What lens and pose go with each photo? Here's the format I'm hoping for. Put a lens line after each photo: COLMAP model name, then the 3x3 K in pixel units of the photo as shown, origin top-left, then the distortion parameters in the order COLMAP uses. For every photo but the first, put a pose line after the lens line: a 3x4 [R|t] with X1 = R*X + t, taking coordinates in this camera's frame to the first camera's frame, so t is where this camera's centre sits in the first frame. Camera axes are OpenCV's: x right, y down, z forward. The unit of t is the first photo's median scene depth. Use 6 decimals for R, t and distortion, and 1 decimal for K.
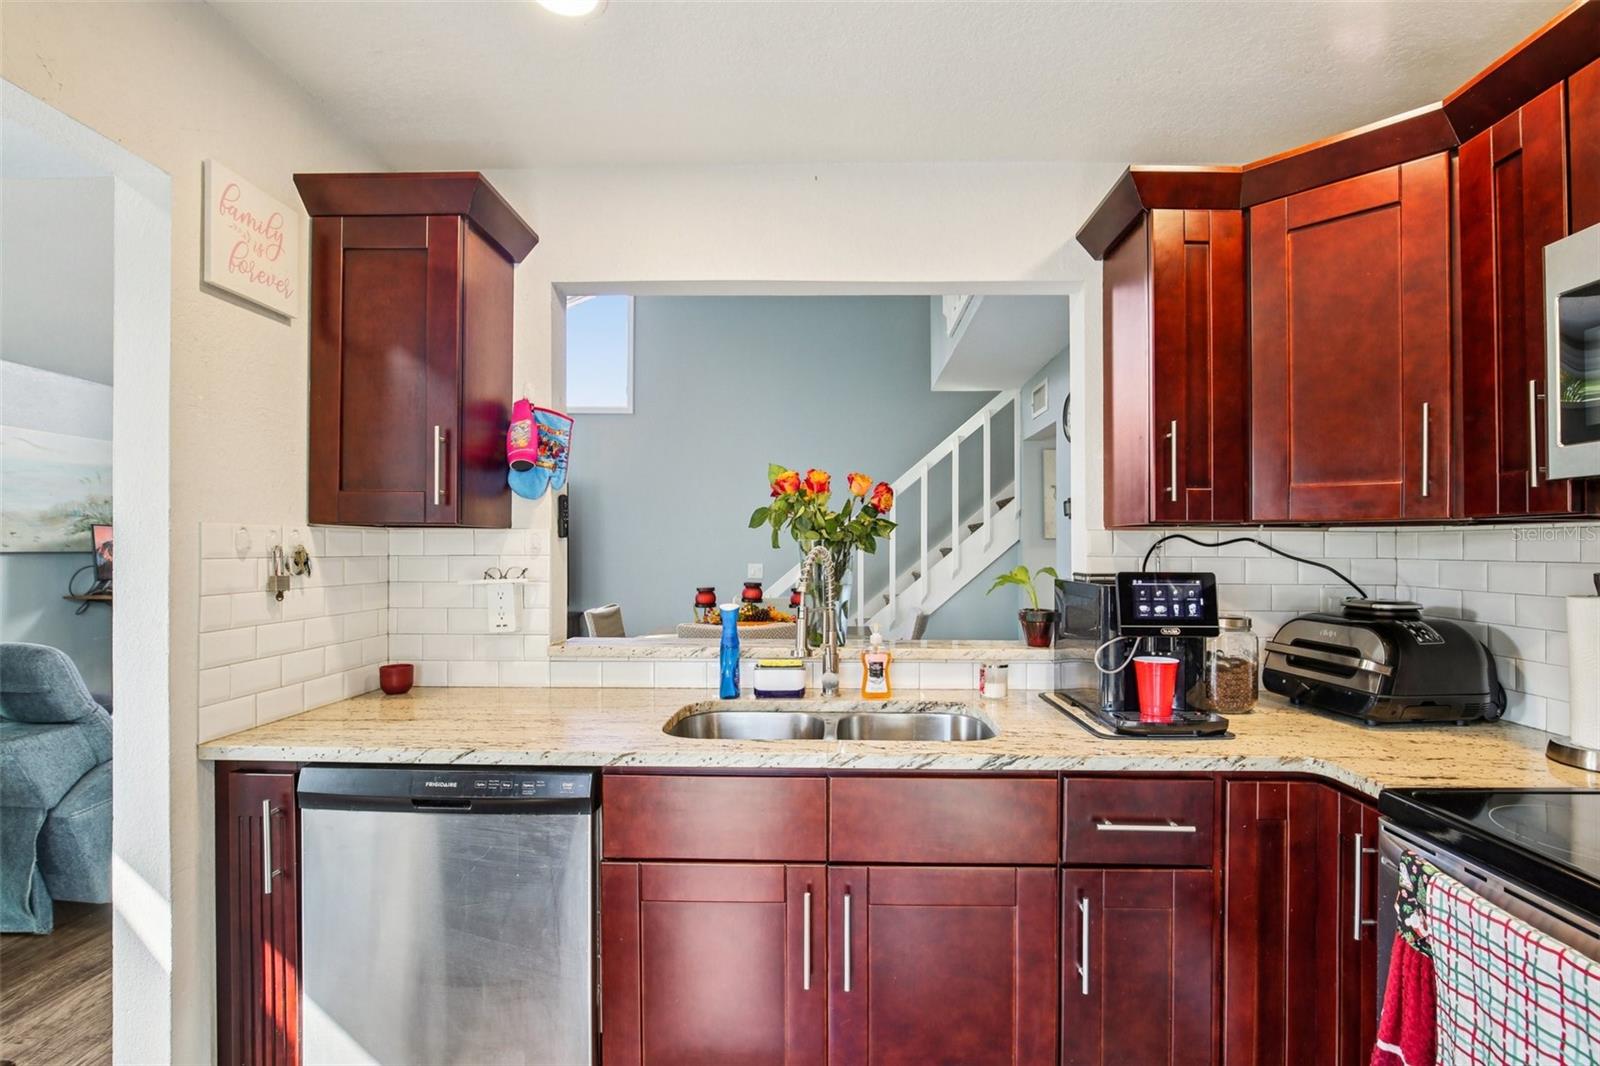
lens RADIAL K [[732.6, 0, 817.3], [0, 732.6, 532.1], [0, 0, 1]] dist [-0.015122, 0.000636]
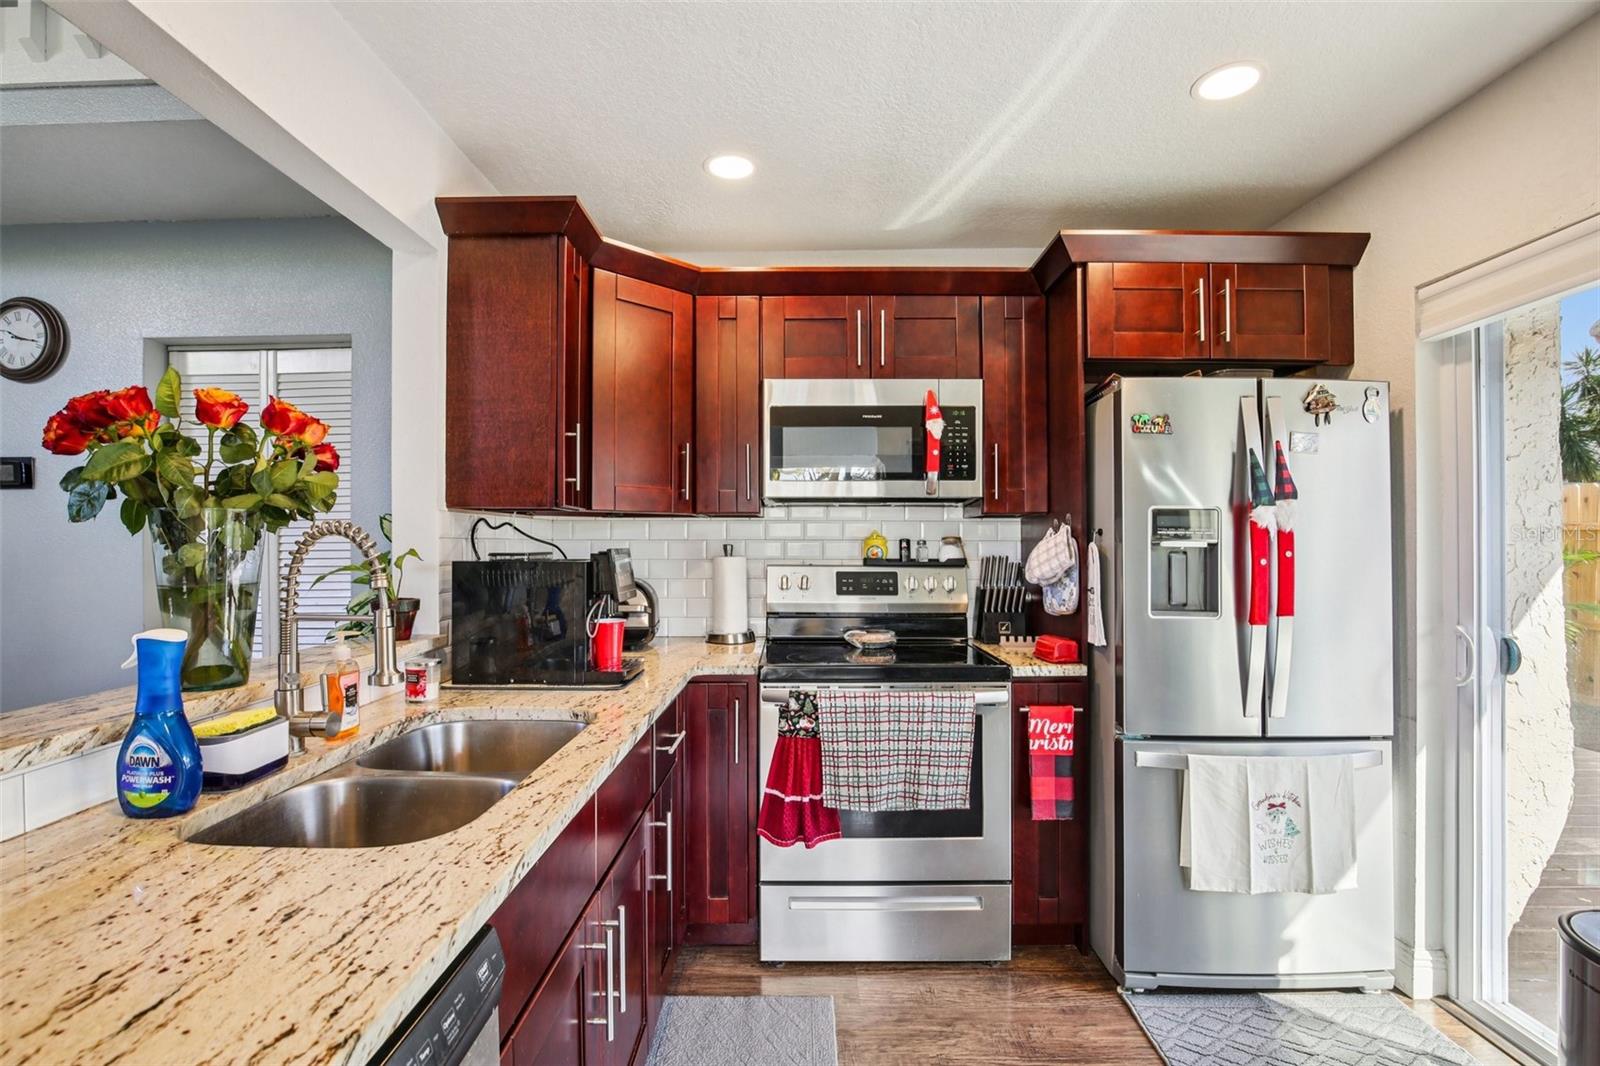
lens RADIAL K [[735.7, 0, 794.3], [0, 735.7, 541.9], [0, 0, 1]] dist [-0.033721, 0.009151]
pose [[-0.011809, 0.003582, 0.999924, -0.638687], [-0.010536, 0.999938, -0.003707, 0.042101], [-0.999875, -0.010579, -0.011771, 0.615343]]
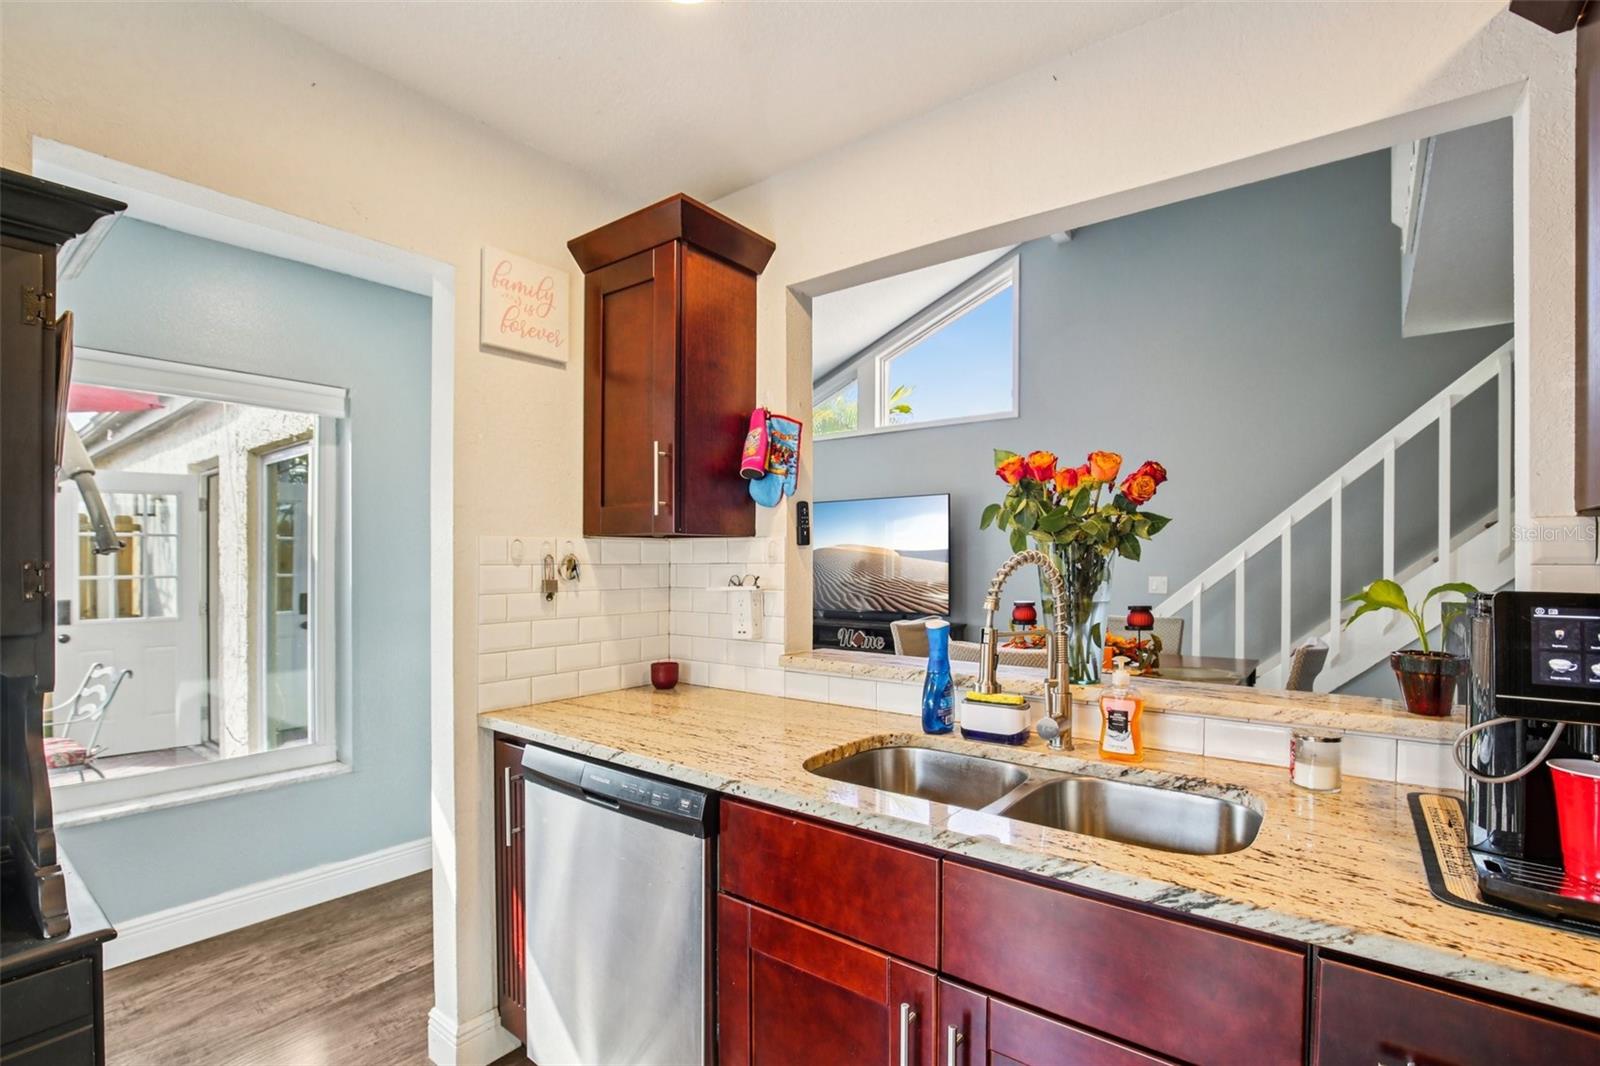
lens RADIAL K [[735.7, 0, 794.3], [0, 735.7, 541.9], [0, 0, 1]] dist [-0.033721, 0.009151]
pose [[0.805158, -0.017997, -0.592787, 0.263977], [0.016872, 0.999830, -0.007439, 0.012115], [0.592820, -0.004011, 0.805325, 0.242731]]
